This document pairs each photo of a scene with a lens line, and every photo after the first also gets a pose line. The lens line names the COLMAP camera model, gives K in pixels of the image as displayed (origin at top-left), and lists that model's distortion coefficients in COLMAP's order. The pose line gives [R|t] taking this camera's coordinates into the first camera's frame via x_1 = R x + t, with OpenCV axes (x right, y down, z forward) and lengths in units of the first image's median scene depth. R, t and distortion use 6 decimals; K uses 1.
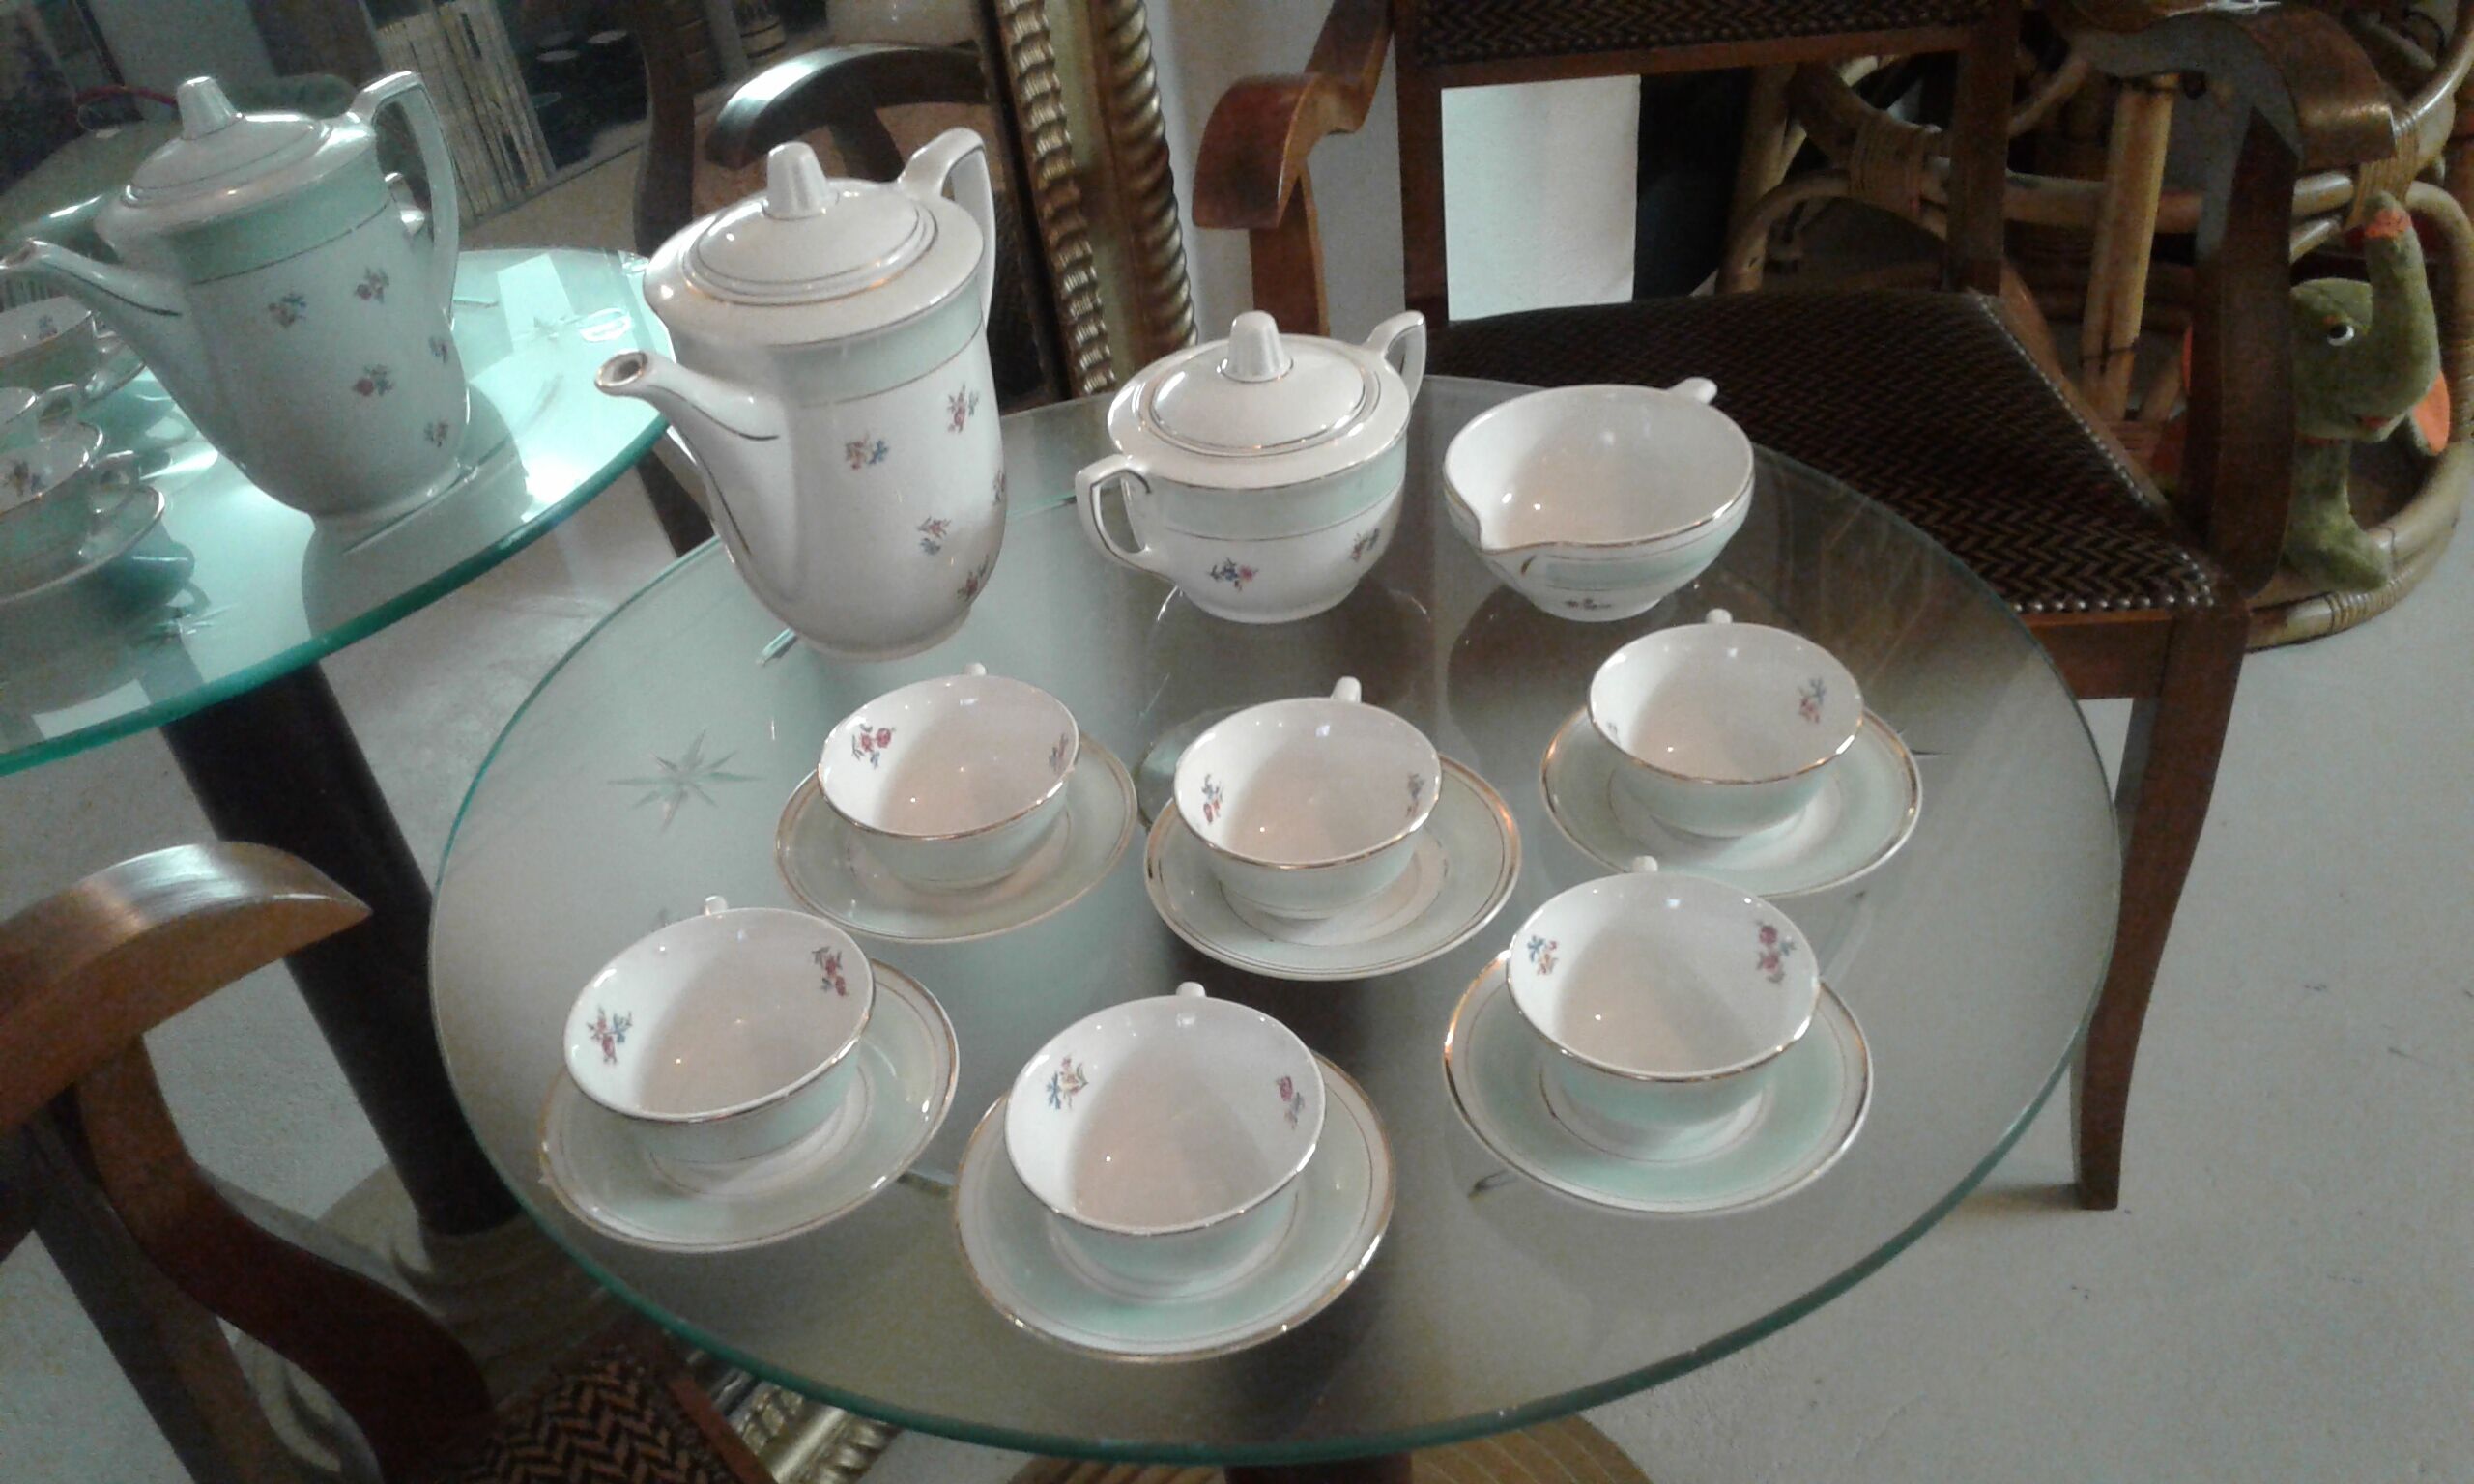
lens RADIAL K [[2306.1, 0, 1237.0], [0, 2306.1, 742.0], [0, 0, 1]] dist [0.066002, -0.013942]
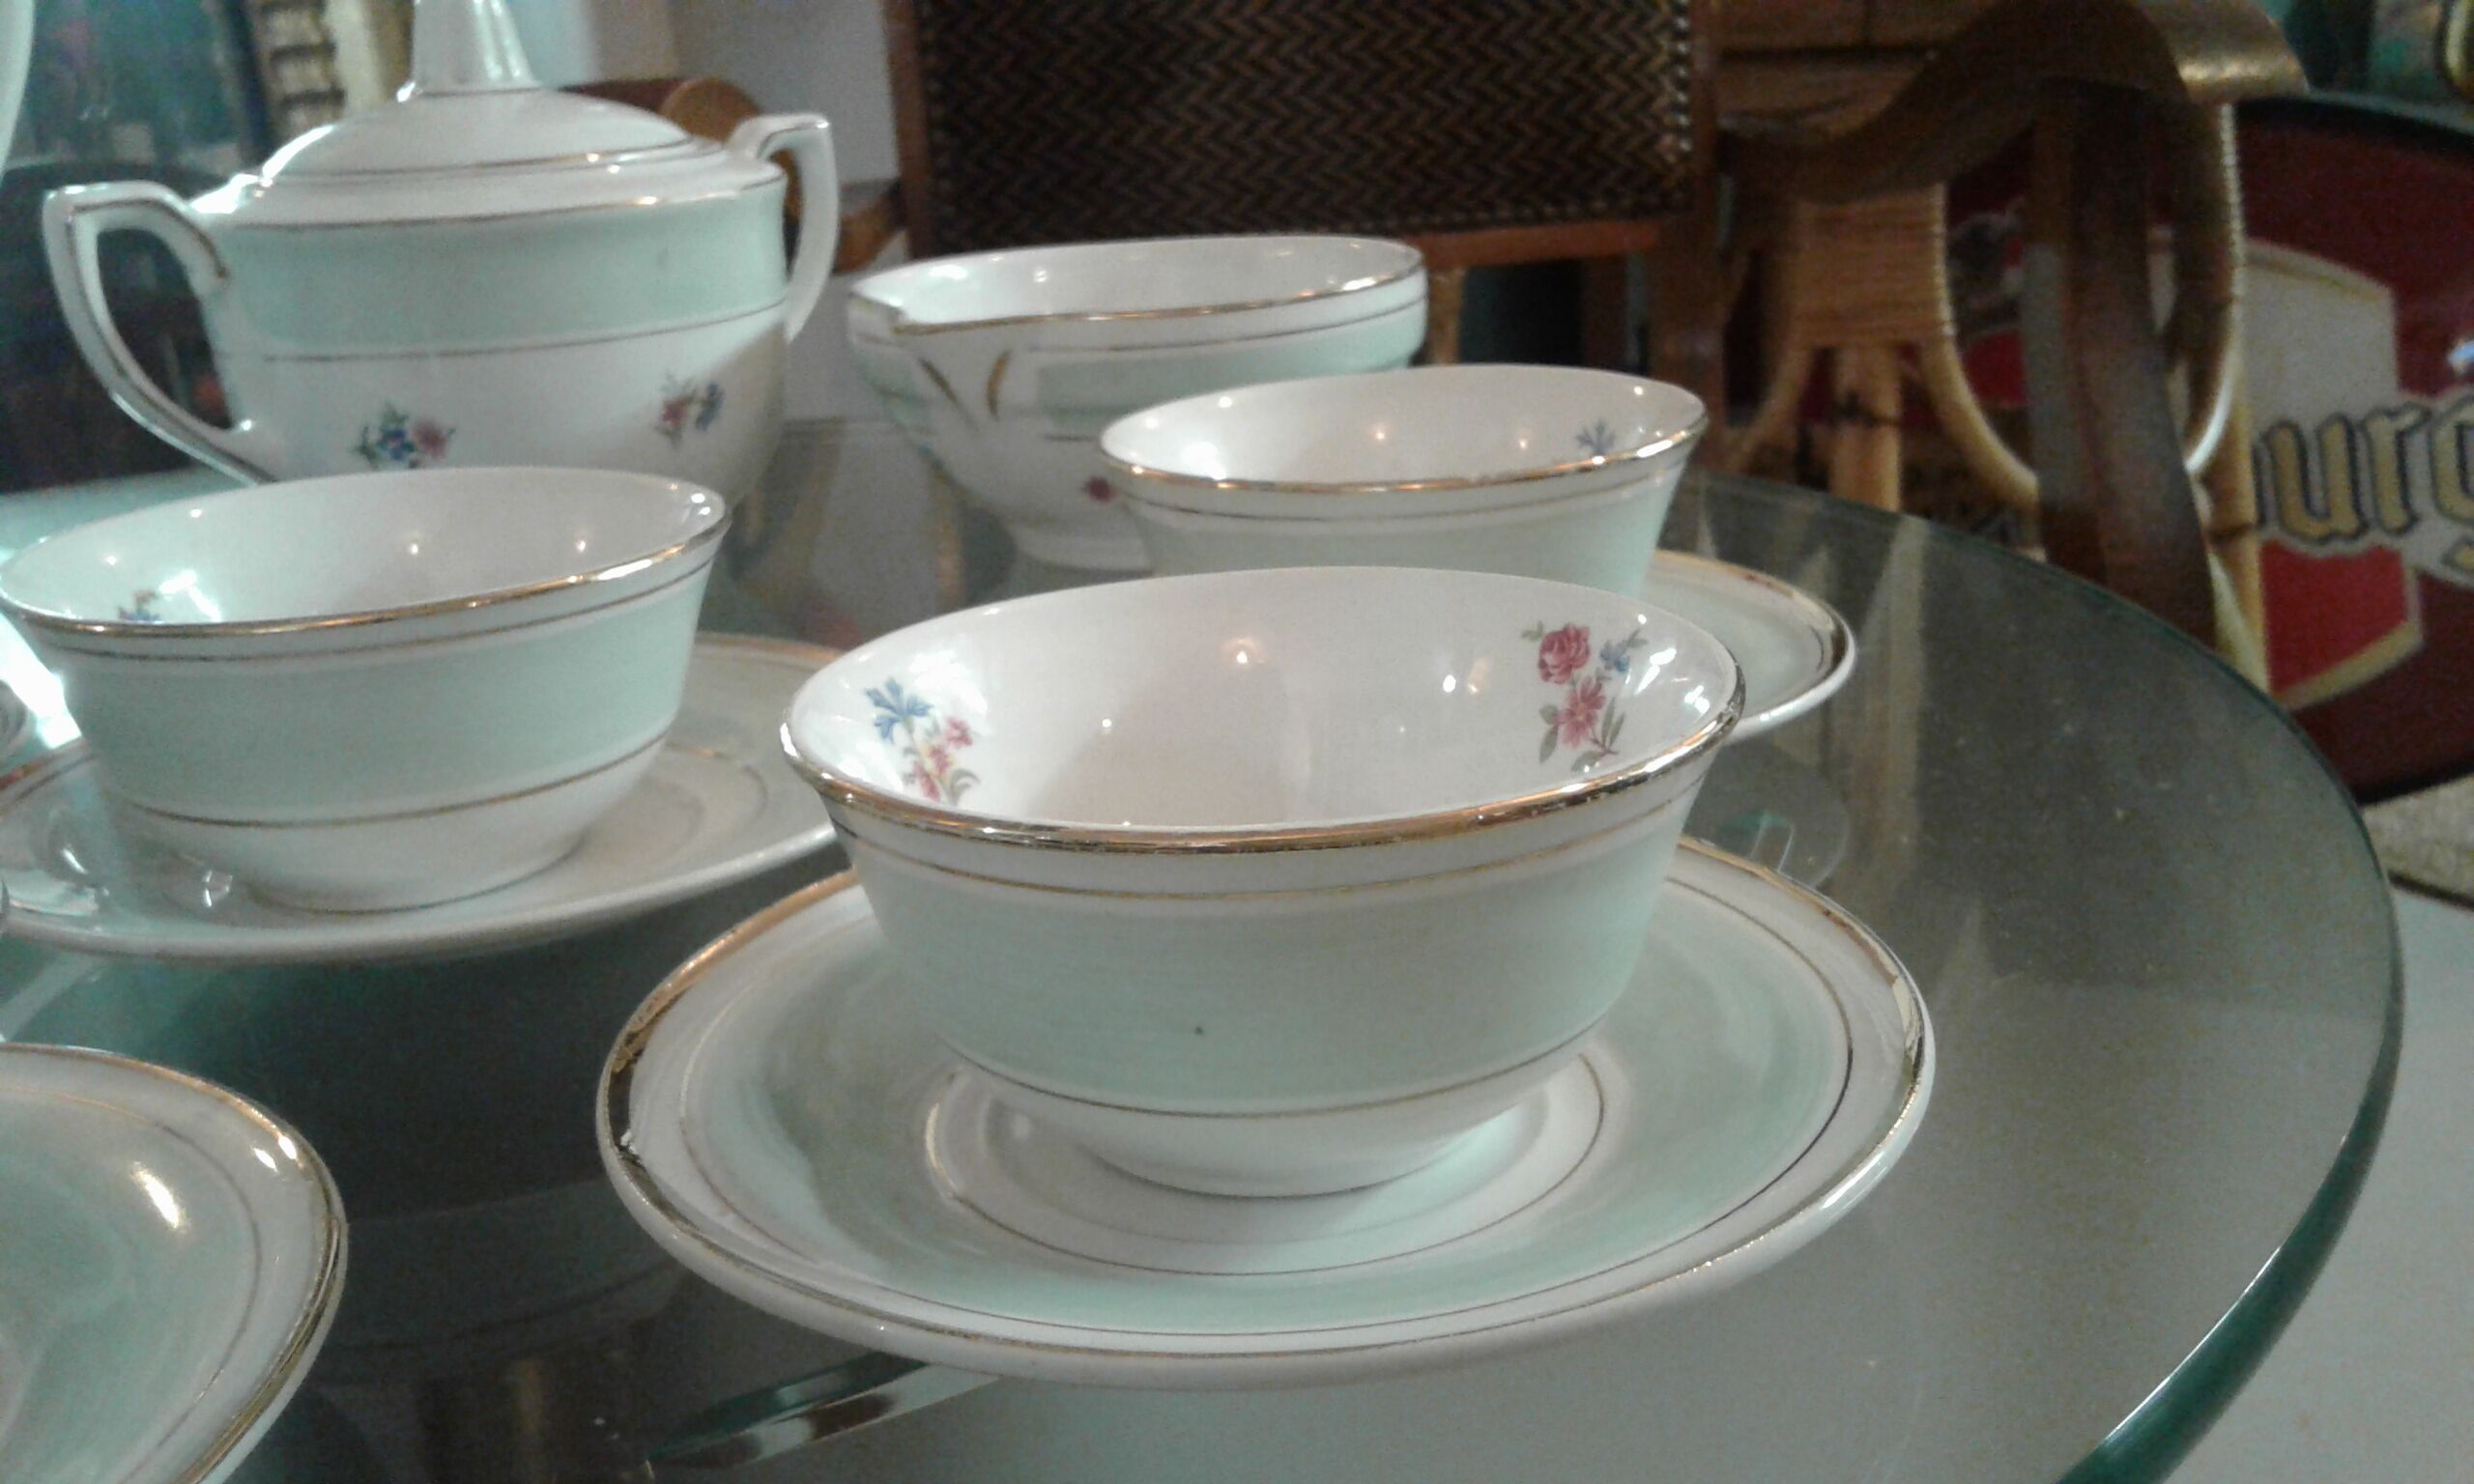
lens RADIAL K [[2376.3, 0, 1237.0], [0, 2376.3, 742.0], [0, 0, 1]] dist [0.053627, -0.017979]
pose [[0.990449, -0.018671, 0.136608, 0.103980], [0.063520, 0.941174, -0.331899, 0.168170], [-0.122375, 0.337407, 0.933371, 0.534405]]
